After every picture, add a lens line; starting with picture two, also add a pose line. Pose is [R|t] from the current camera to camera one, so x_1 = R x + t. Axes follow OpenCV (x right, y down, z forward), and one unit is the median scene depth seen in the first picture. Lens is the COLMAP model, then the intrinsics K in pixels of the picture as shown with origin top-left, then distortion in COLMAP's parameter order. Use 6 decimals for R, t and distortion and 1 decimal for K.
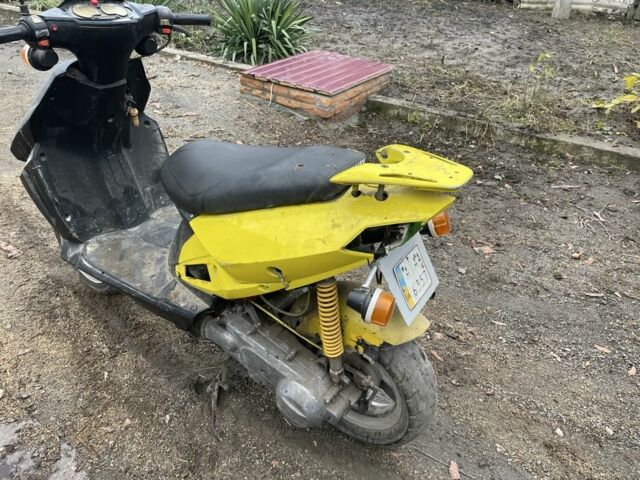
lens RADIAL K [[465.7, 0, 322.0], [0, 465.7, 241.5], [0, 0, 1]] dist [0.034874, -0.041479]
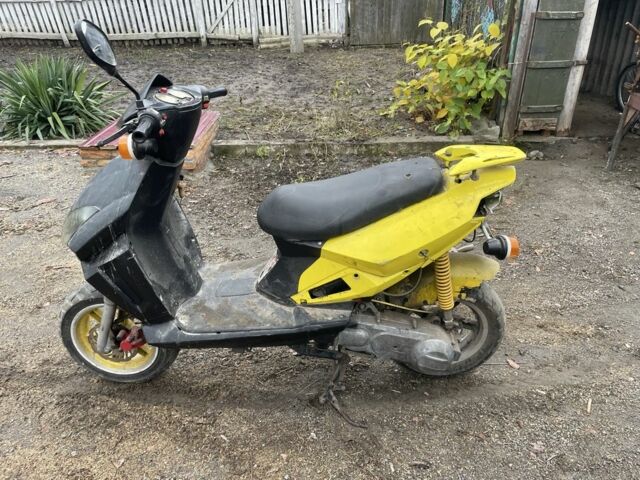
lens RADIAL K [[465.7, 0, 317.8], [0, 465.7, 243.8], [0, 0, 1]] dist [0.034874, -0.041479]
pose [[0.843609, -0.304671, 0.442152, -0.507339], [0.337648, 0.941262, 0.004370, -0.038051], [-0.417513, 0.145605, 0.896929, -0.046656]]
